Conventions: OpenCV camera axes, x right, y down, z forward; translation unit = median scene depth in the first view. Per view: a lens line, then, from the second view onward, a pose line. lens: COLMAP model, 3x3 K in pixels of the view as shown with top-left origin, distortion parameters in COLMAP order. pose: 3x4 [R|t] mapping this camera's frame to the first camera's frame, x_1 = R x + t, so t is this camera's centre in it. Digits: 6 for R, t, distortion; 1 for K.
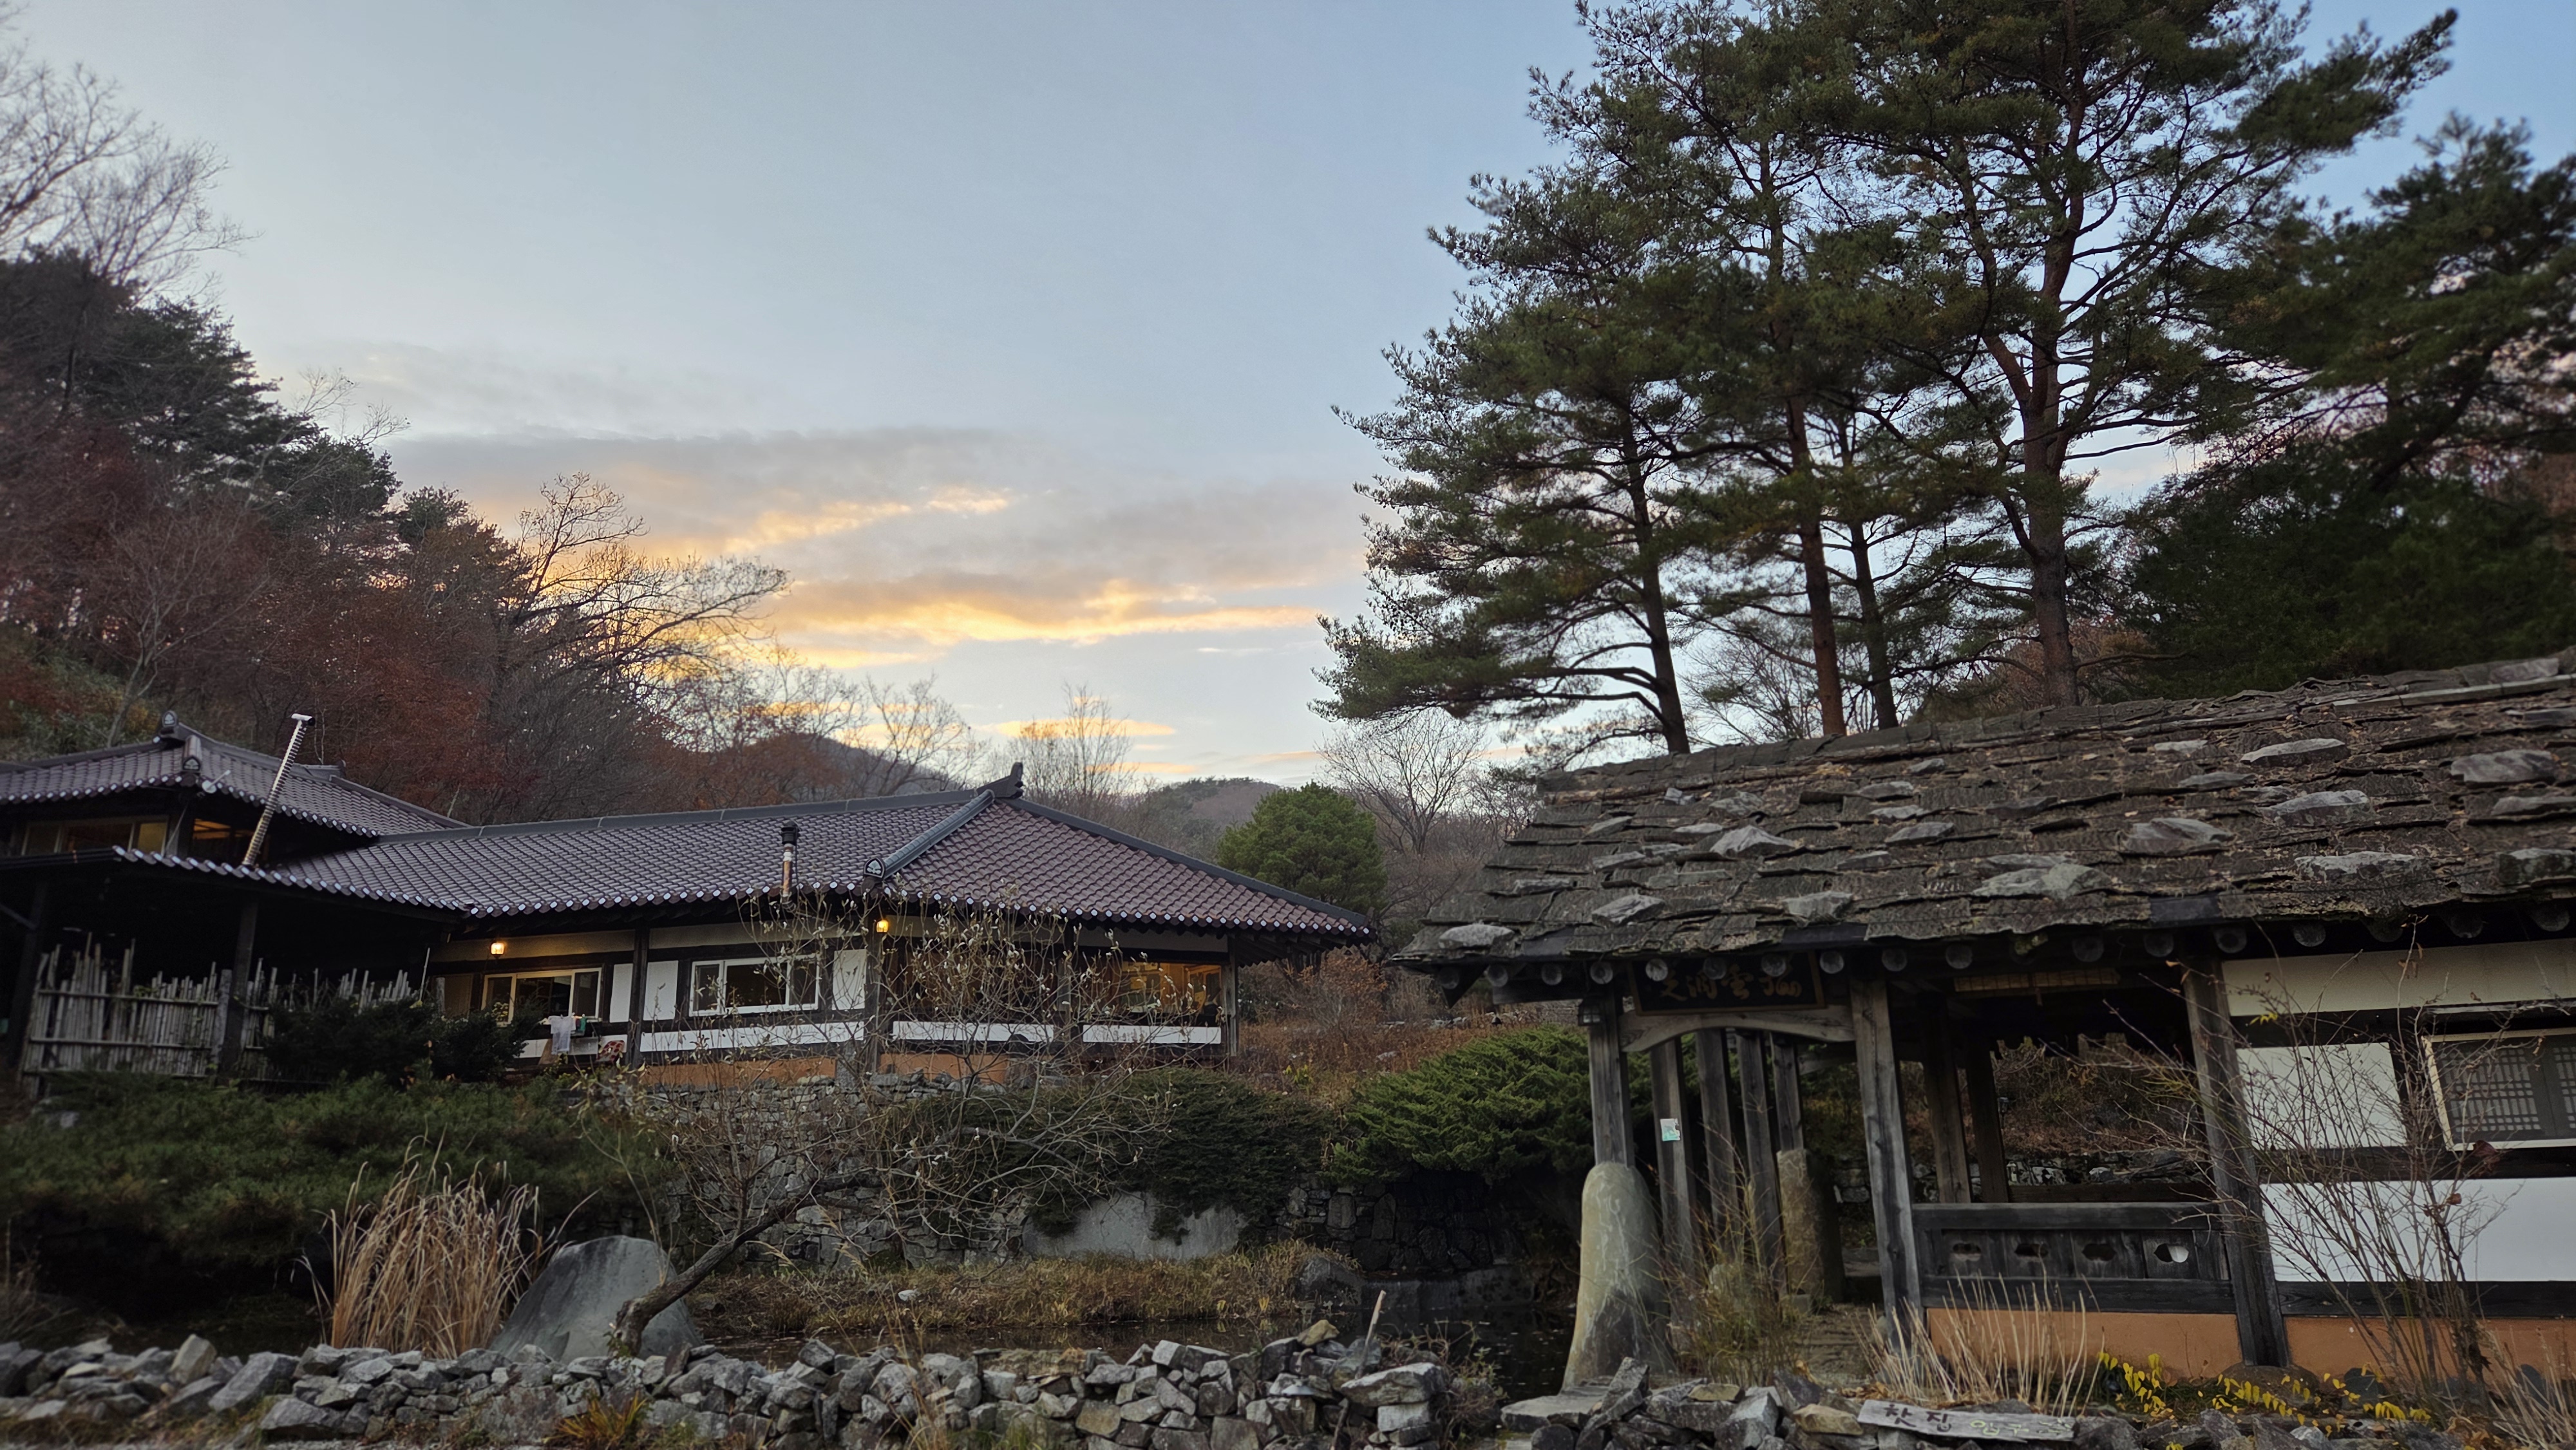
lens RADIAL K [[1625.6, 0, 1288.0], [0, 1625.6, 725.0], [0, 0, 1]] dist [0.062508, 0.000005]
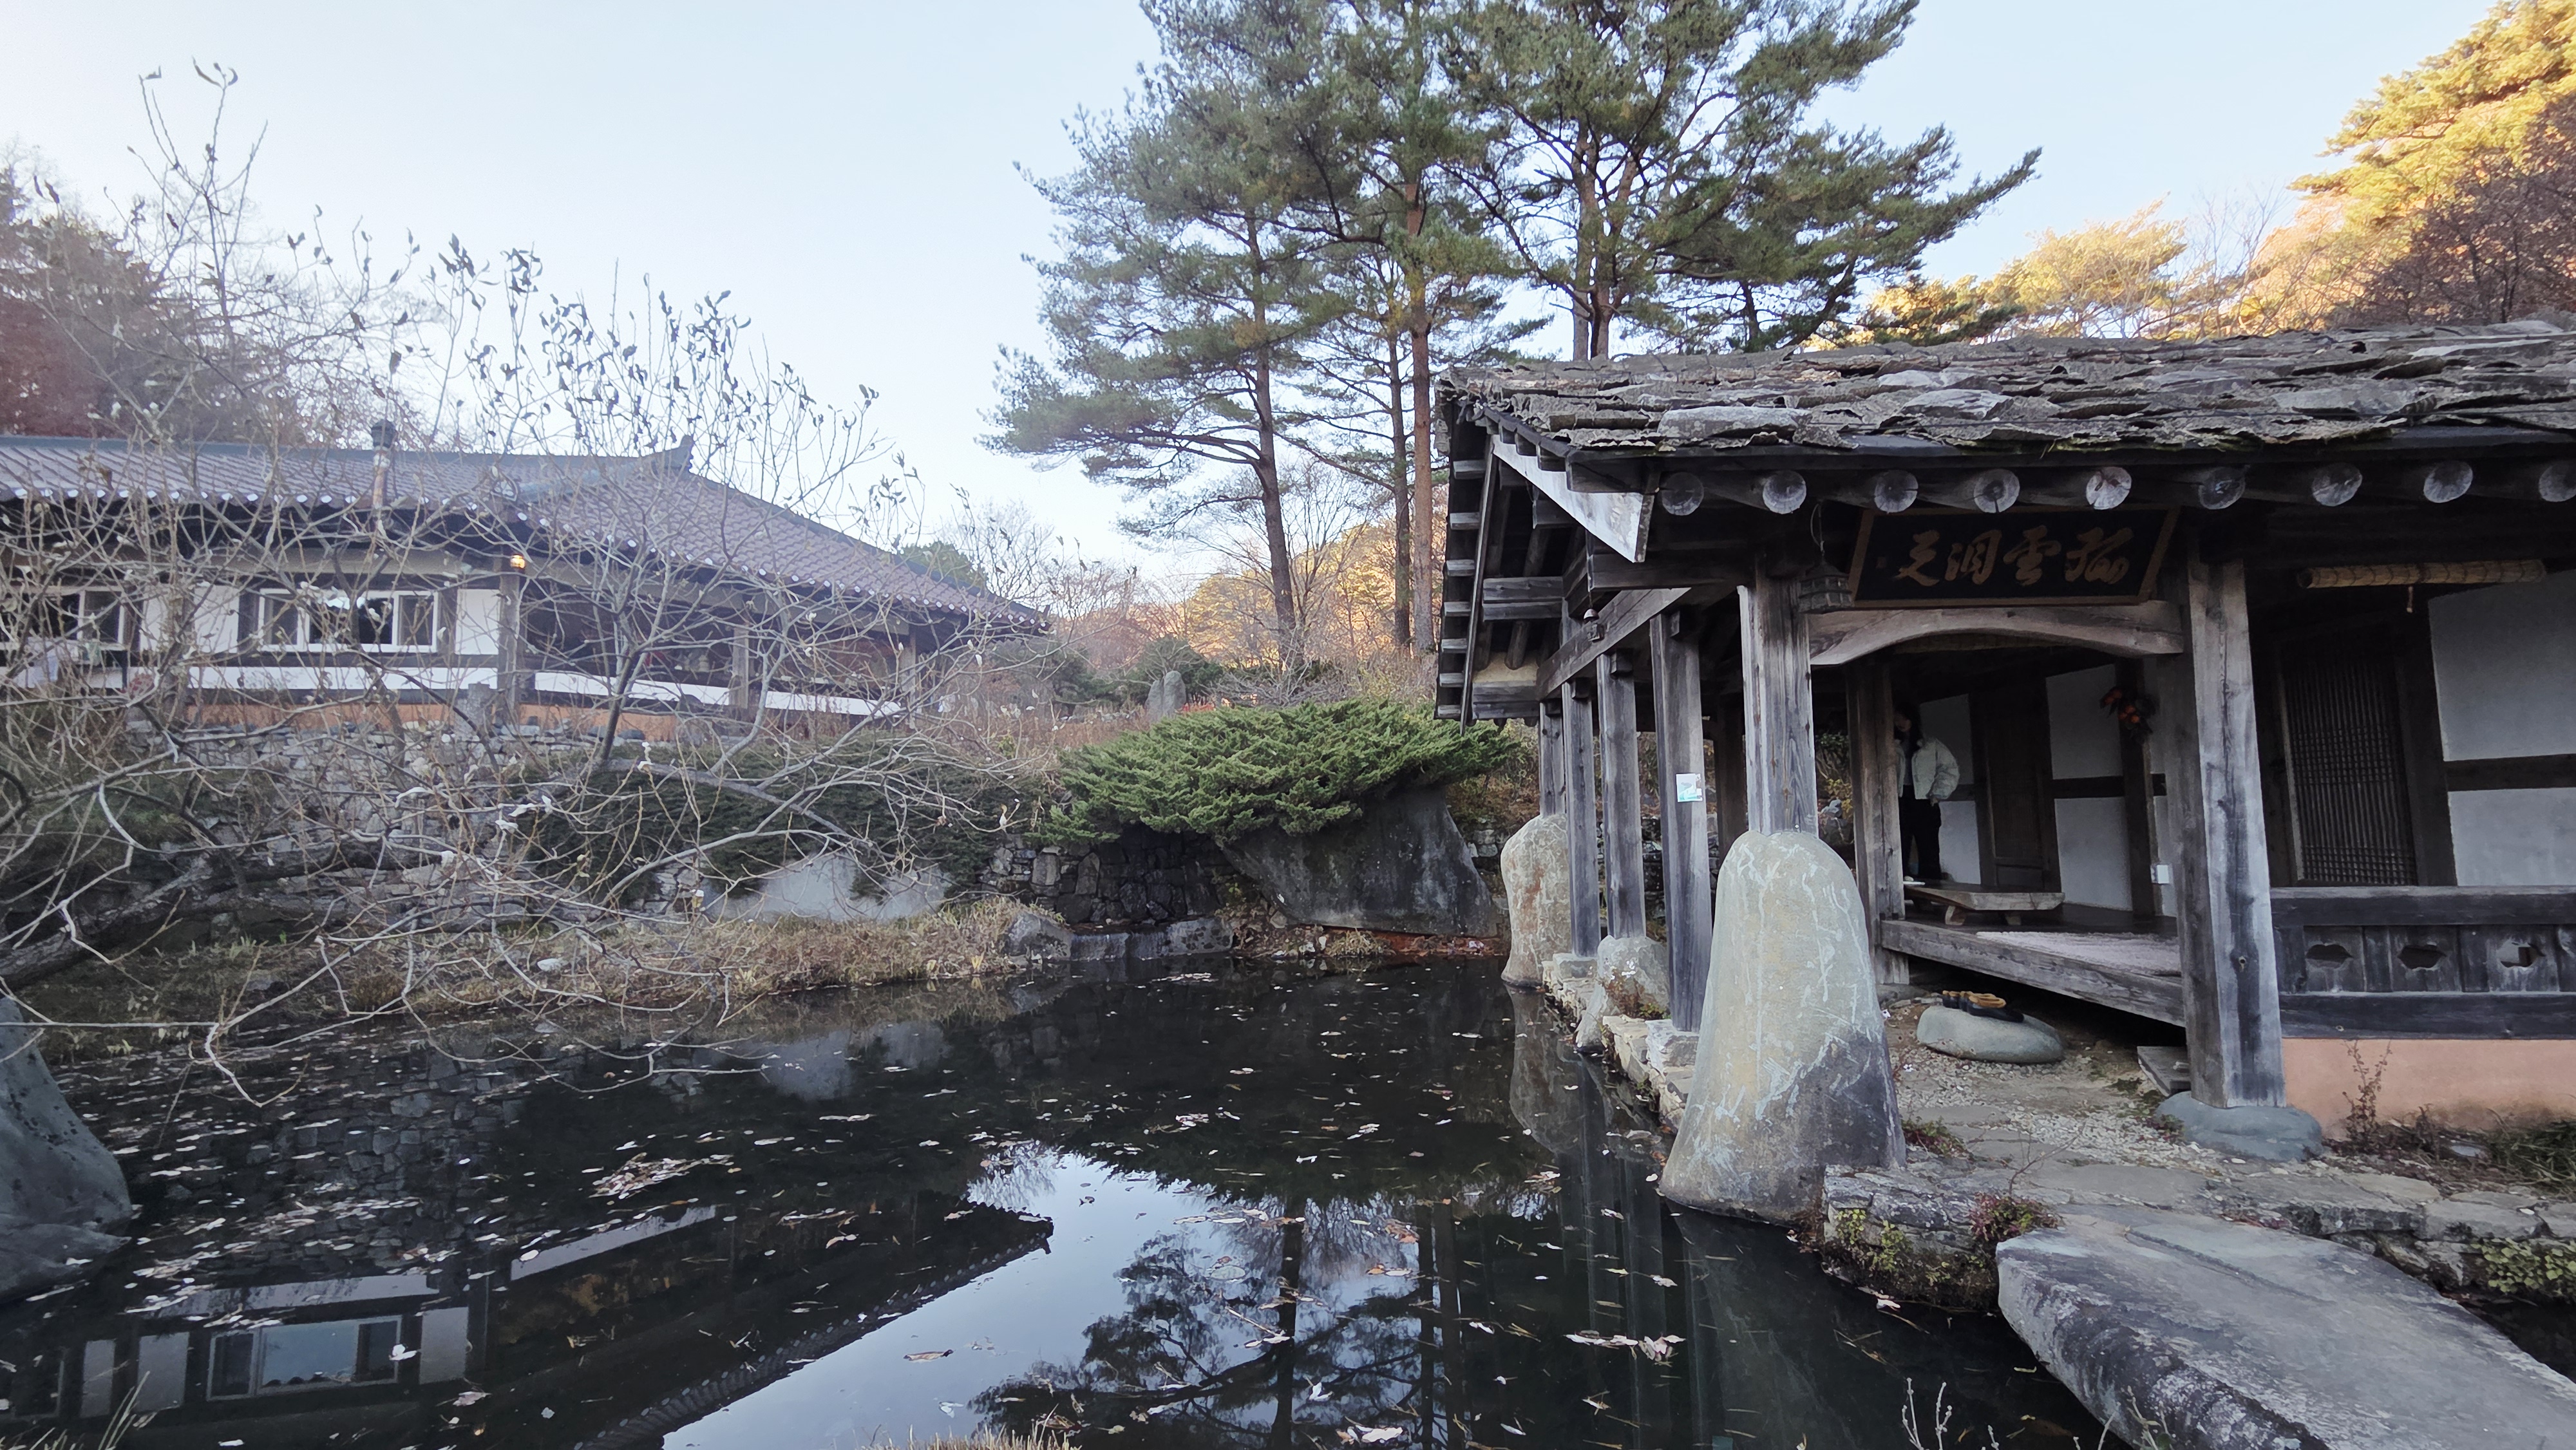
lens RADIAL K [[1053.2, 0, 1288.0], [0, 1053.2, 725.0], [0, 0, 1]] dist [0.001309, -0.000091]
pose [[0.932873, 0.040680, 0.357902, -0.068602], [-0.100152, 0.983717, 0.149233, 0.094743], [-0.346003, -0.175060, 0.921757, 0.356794]]
